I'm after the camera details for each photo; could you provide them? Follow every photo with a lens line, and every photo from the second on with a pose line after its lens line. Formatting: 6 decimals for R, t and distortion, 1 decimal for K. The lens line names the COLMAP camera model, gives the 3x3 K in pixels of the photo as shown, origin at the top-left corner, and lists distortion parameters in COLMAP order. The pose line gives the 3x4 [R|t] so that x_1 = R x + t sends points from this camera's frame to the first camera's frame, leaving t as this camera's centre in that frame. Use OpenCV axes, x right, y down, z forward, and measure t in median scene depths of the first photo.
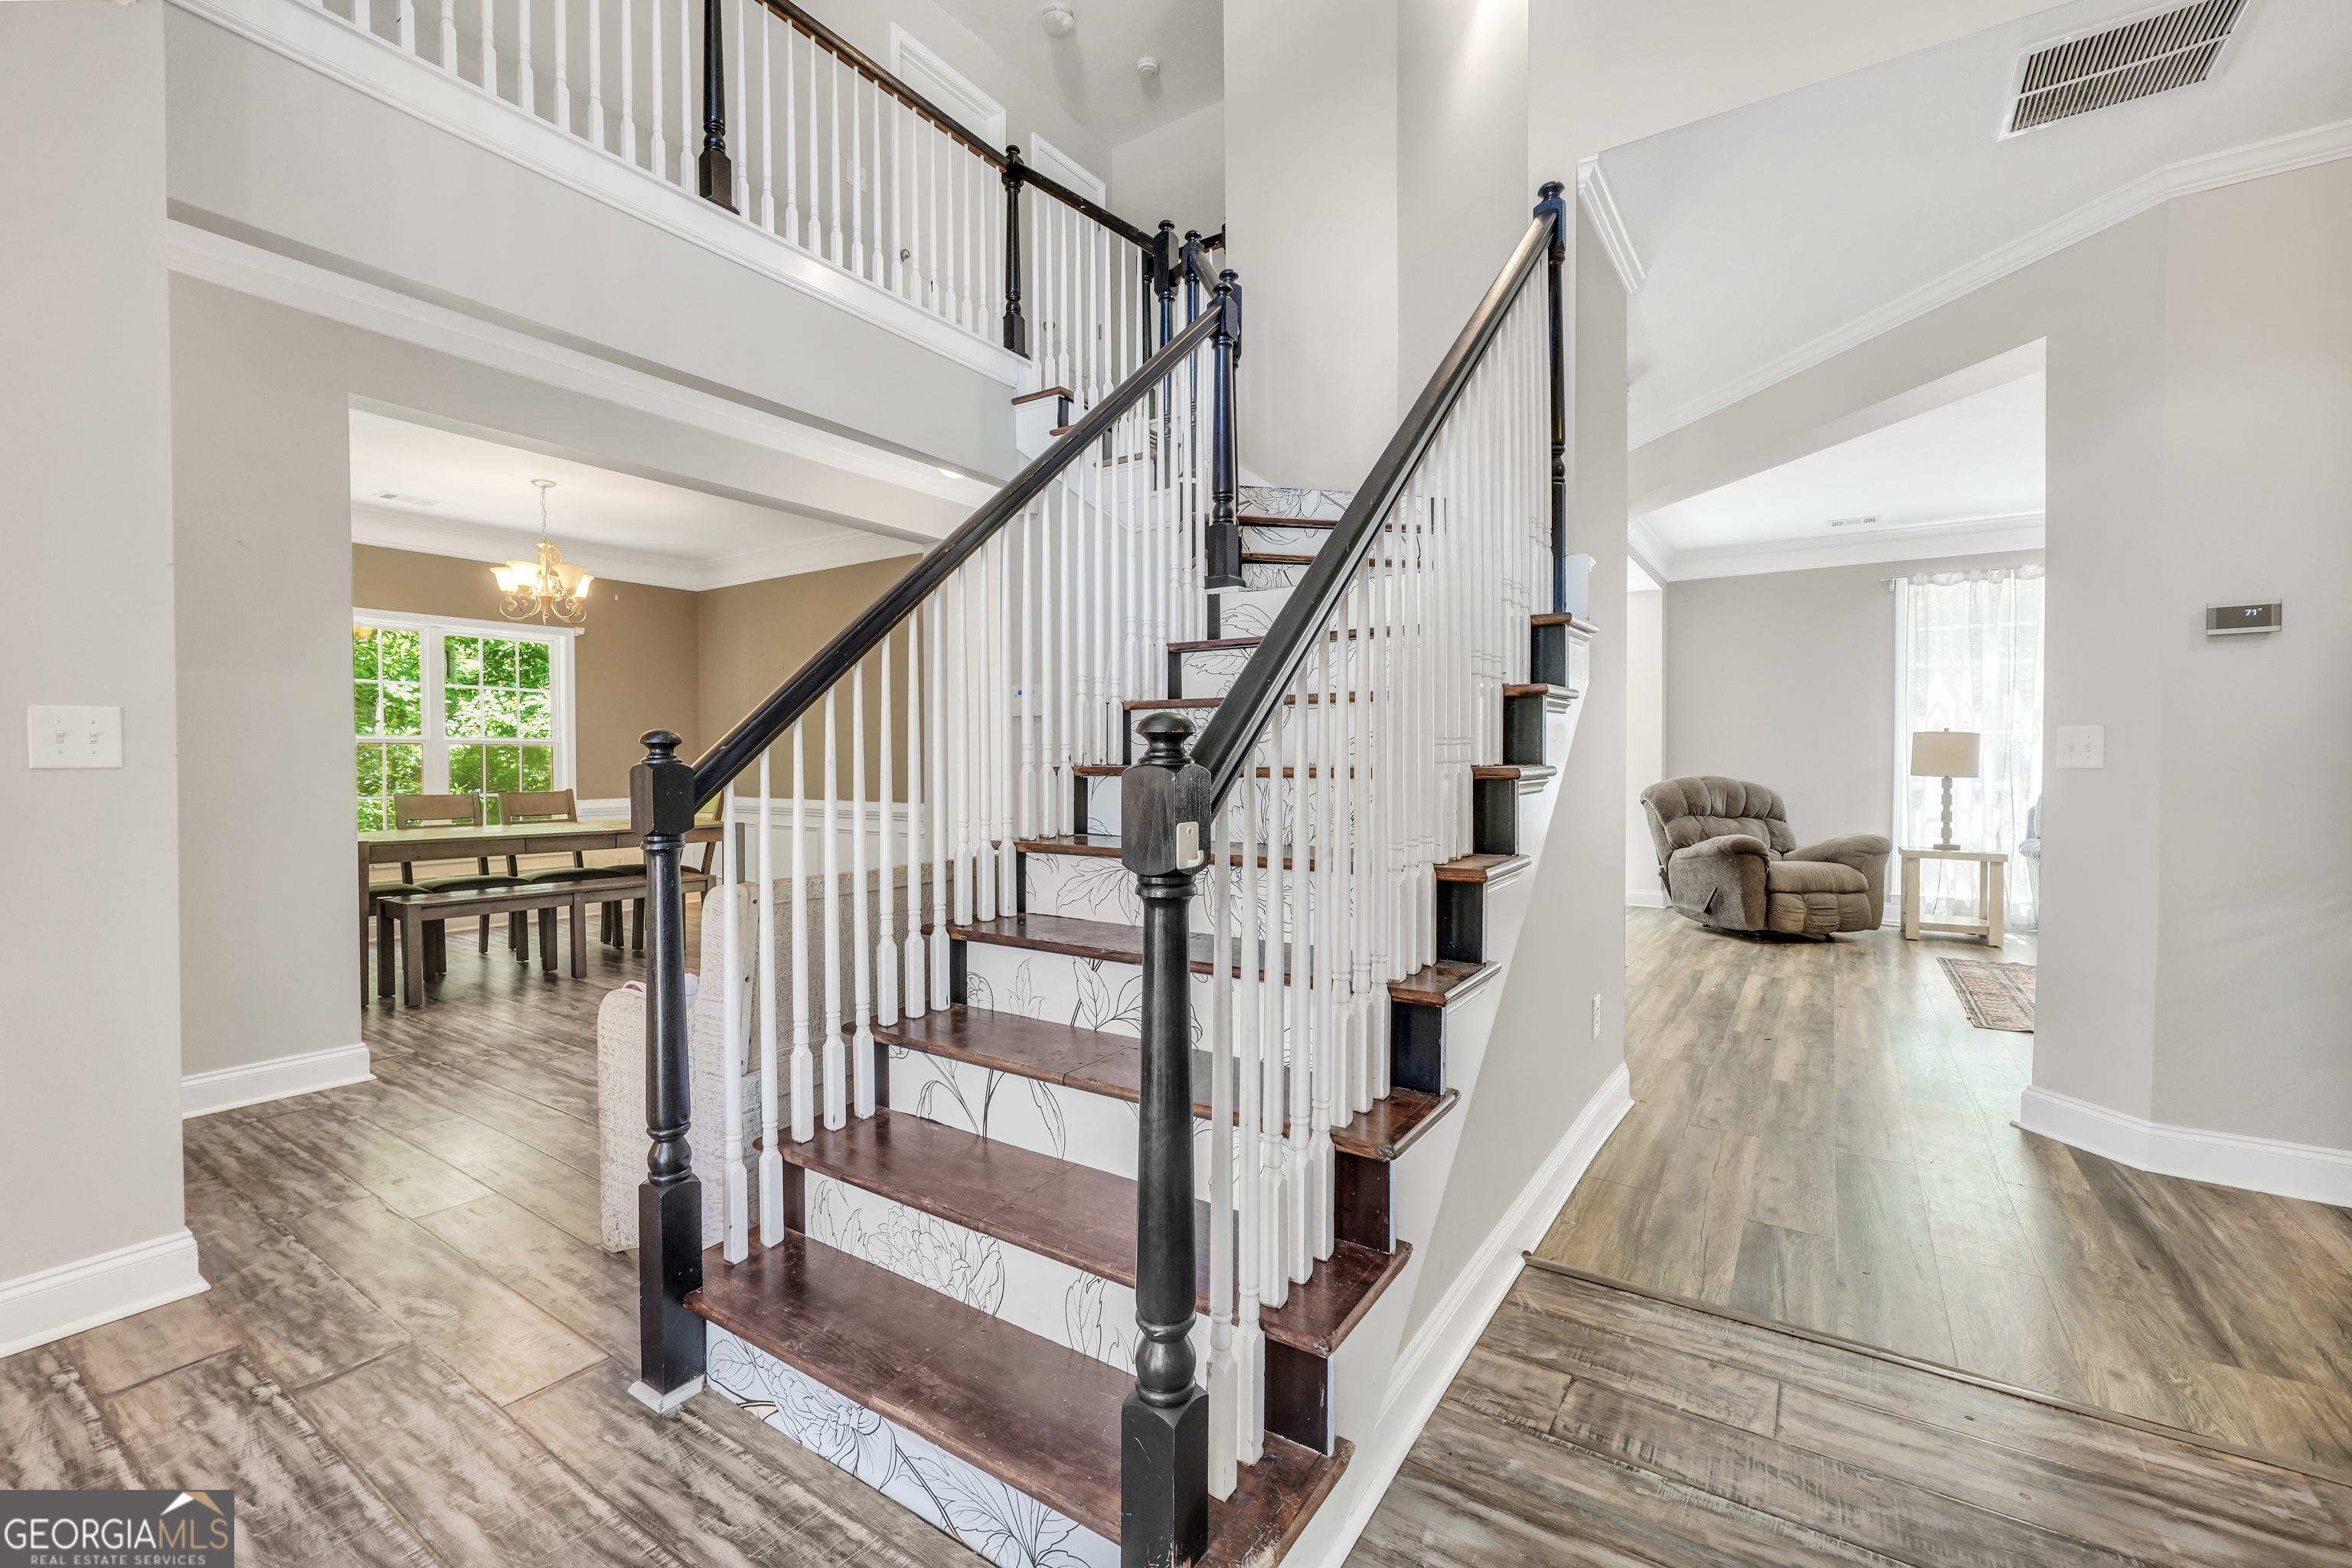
lens RADIAL K [[989.3, 0, 1176.0], [0, 989.3, 784.0], [0, 0, 1]] dist [-0.079344, 0.000135]
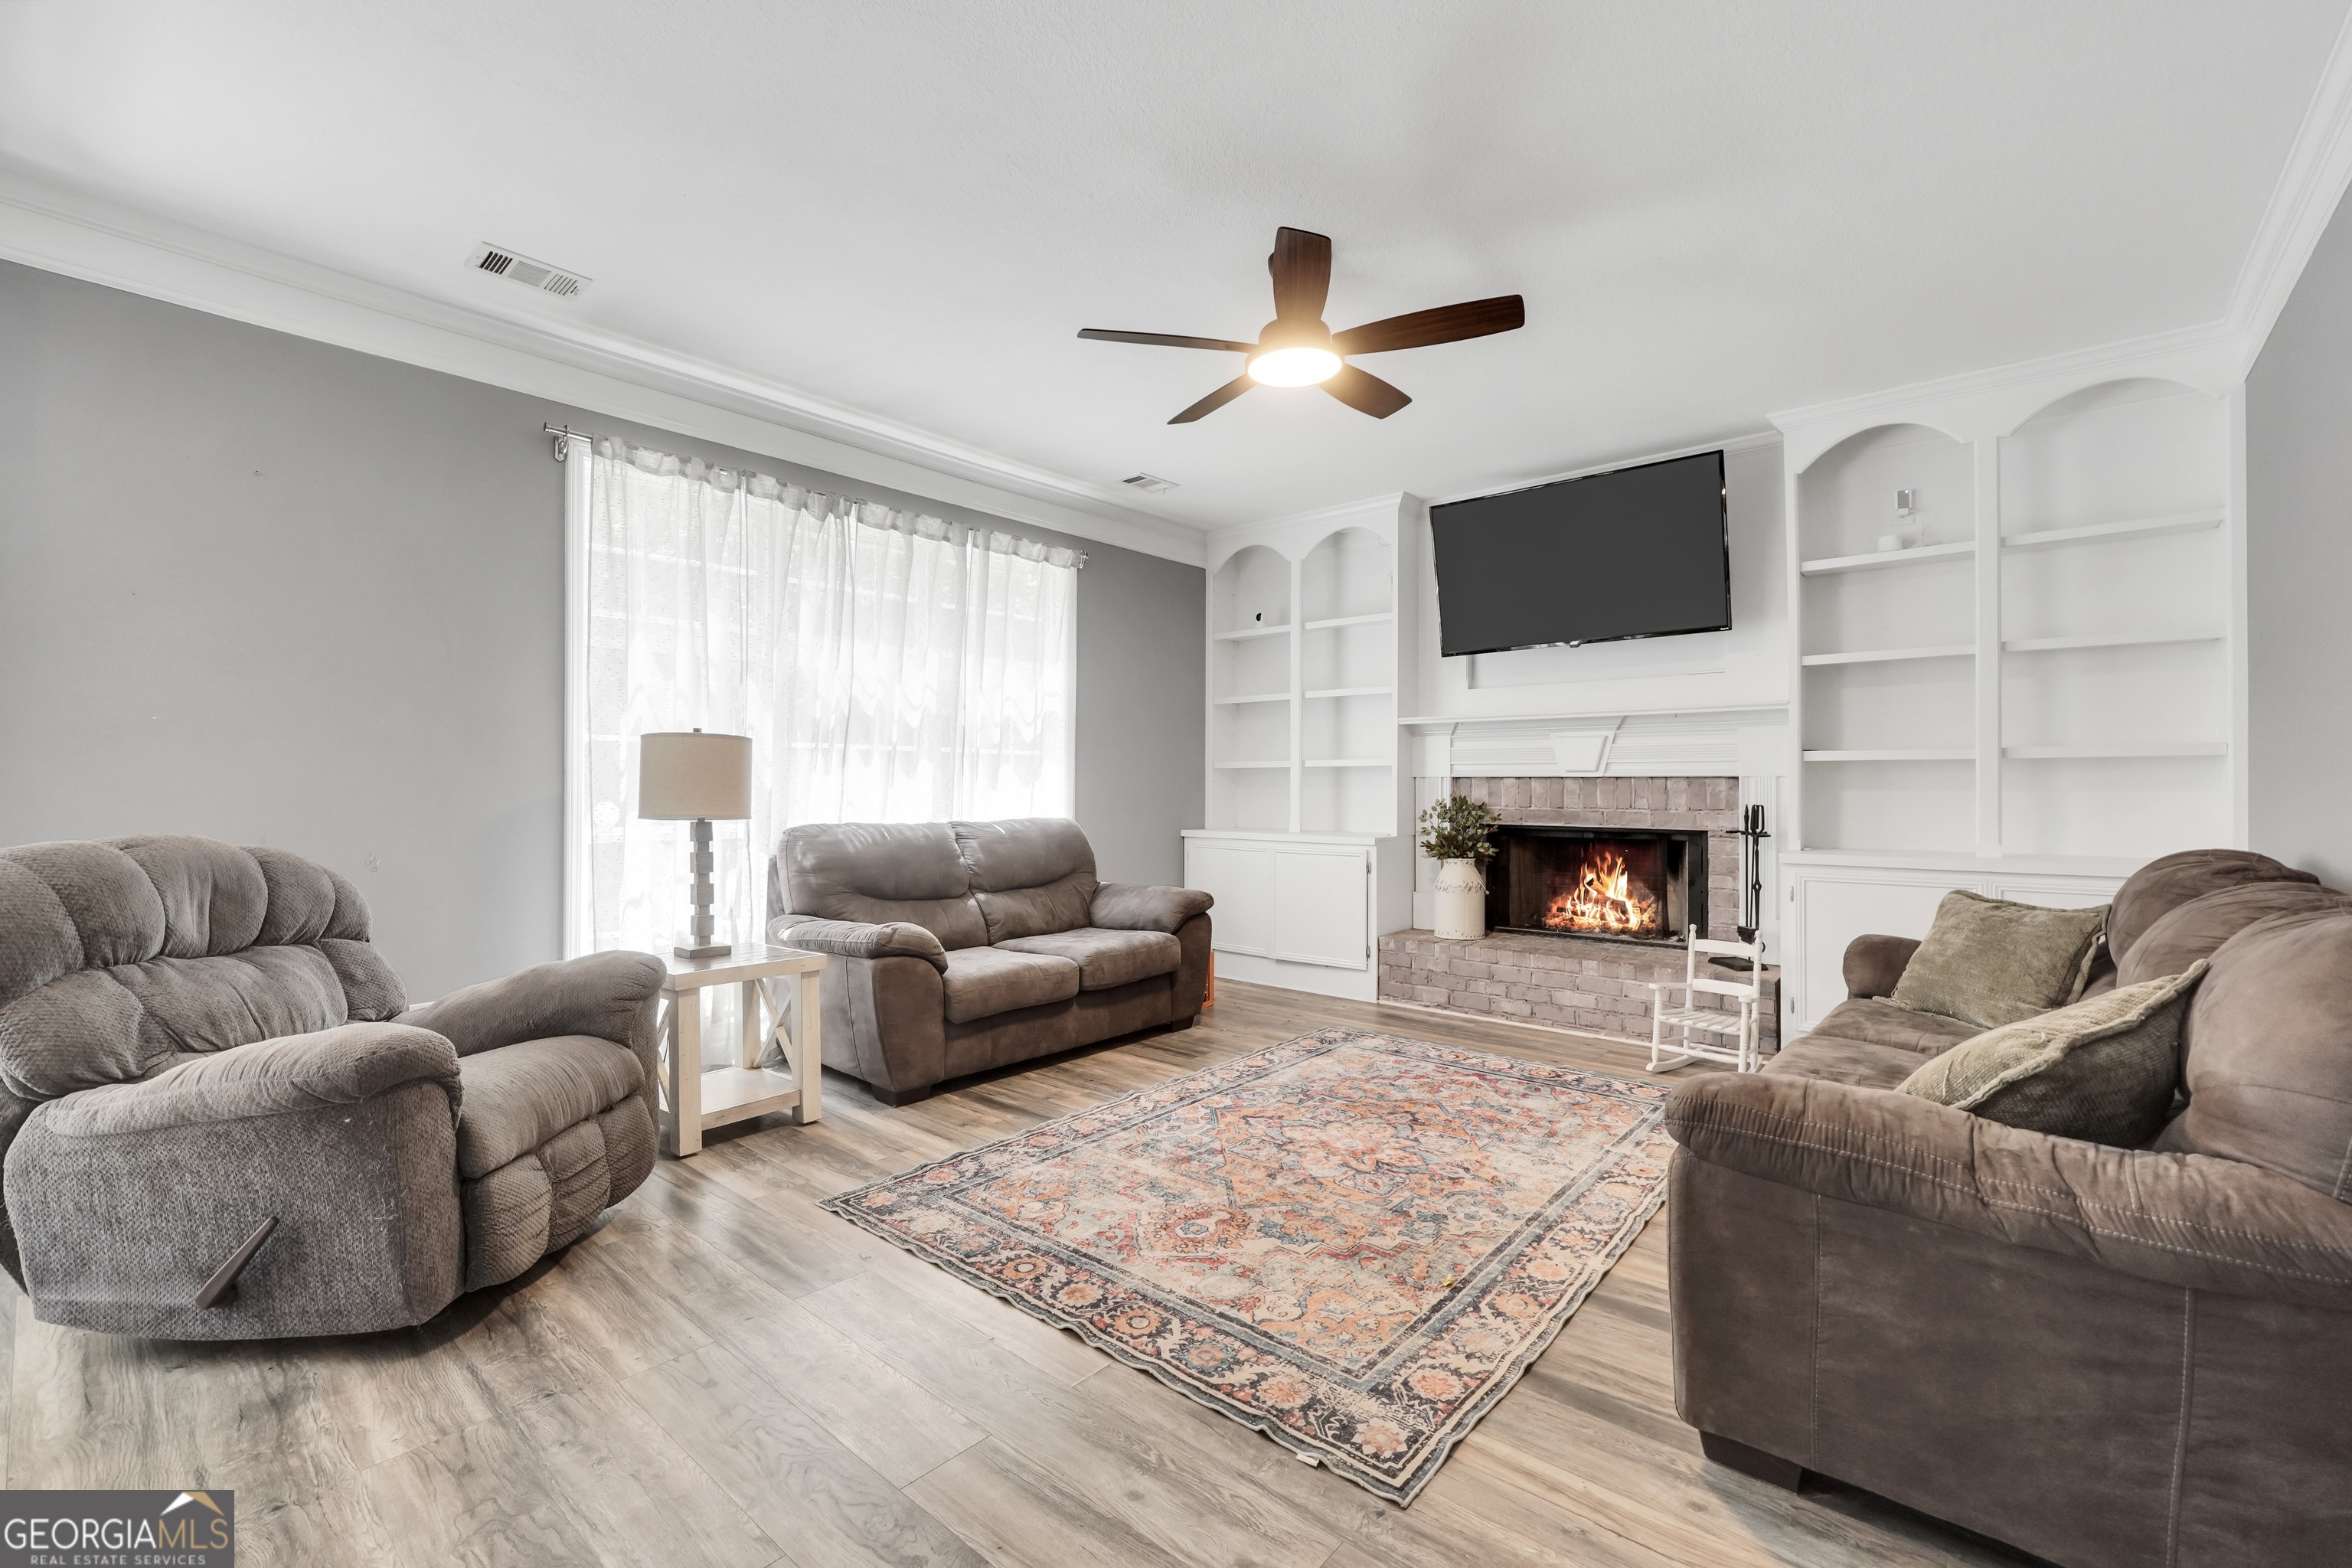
lens RADIAL K [[1022.0, 0, 1176.0], [0, 1022.0, 784.0], [0, 0, 1]] dist [-0.010556, 0.000294]
pose [[0.110317, 0.010687, 0.993839, 0.267421], [0.012899, 0.999843, -0.012184, -0.017911], [-0.993813, 0.014163, 0.110162, 0.656901]]
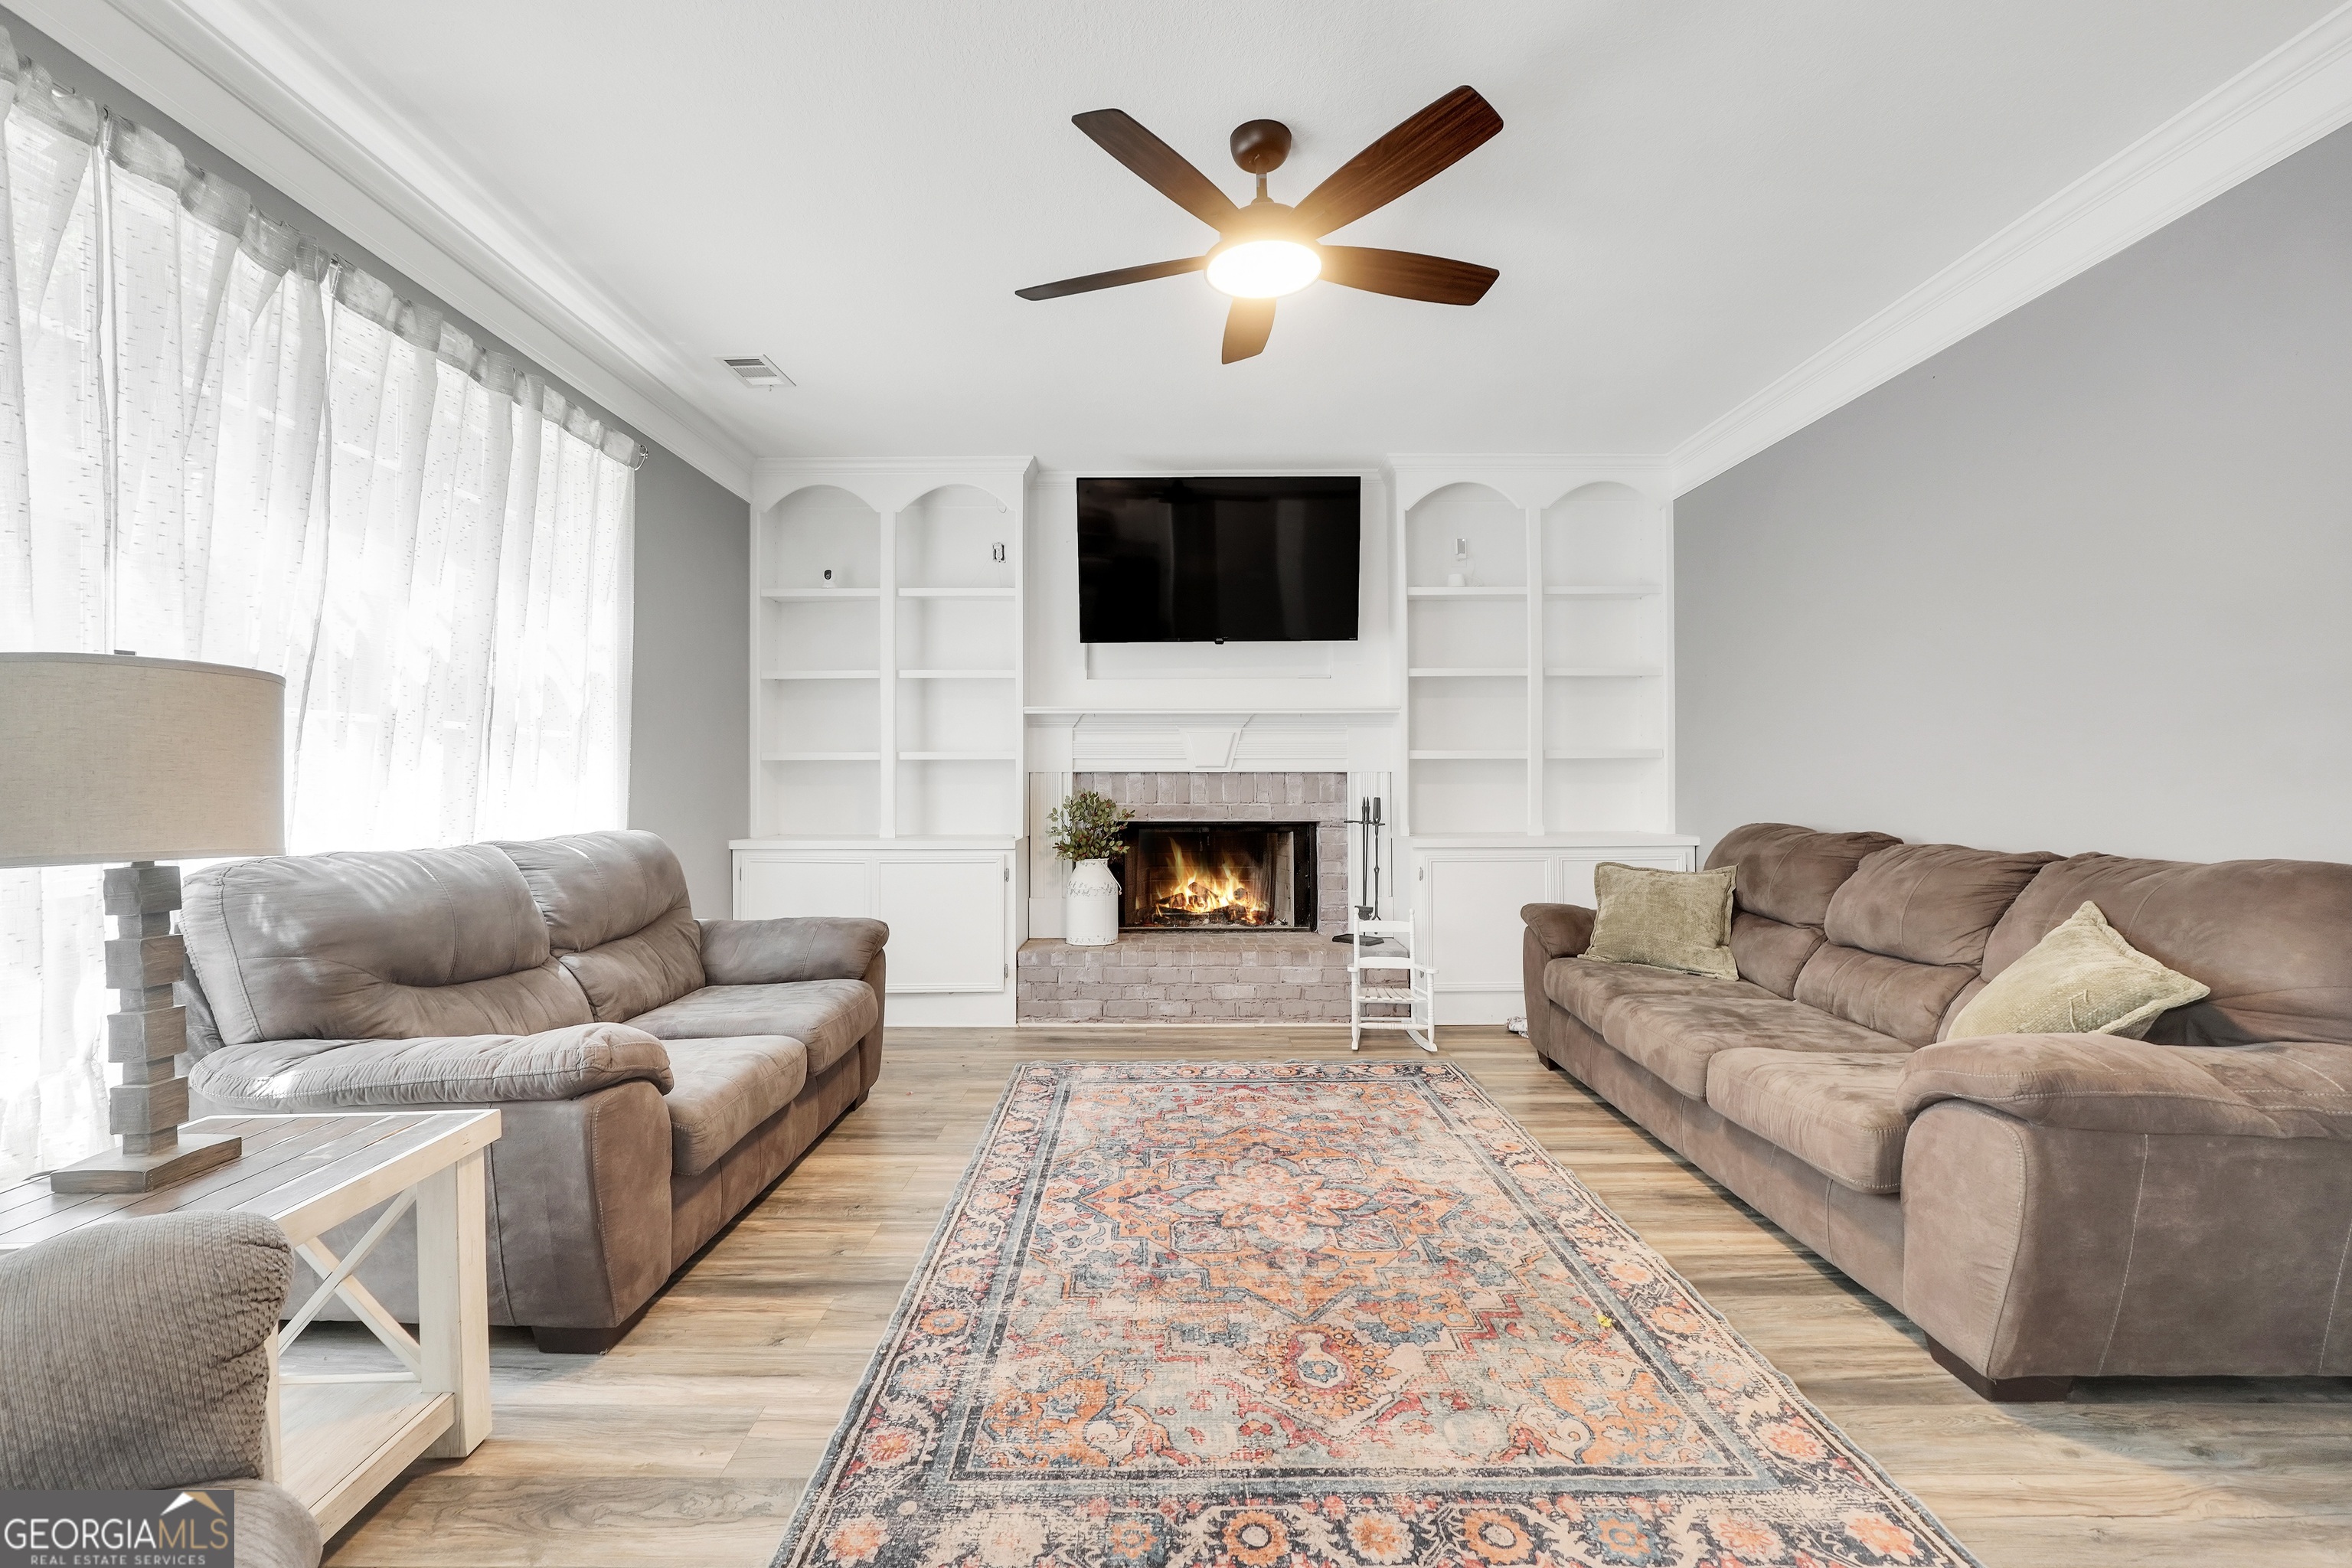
lens RADIAL K [[1000.5, 0, 1175.2], [0, 1000.5, 780.3], [0, 0, 1]] dist [-0.008600, 0.000972]
pose [[-0.571474, 0.012032, 0.820532, 0.465525], [0.020720, 0.999785, -0.000229, -0.023278], [-0.820358, 0.016871, -0.571601, 0.918496]]
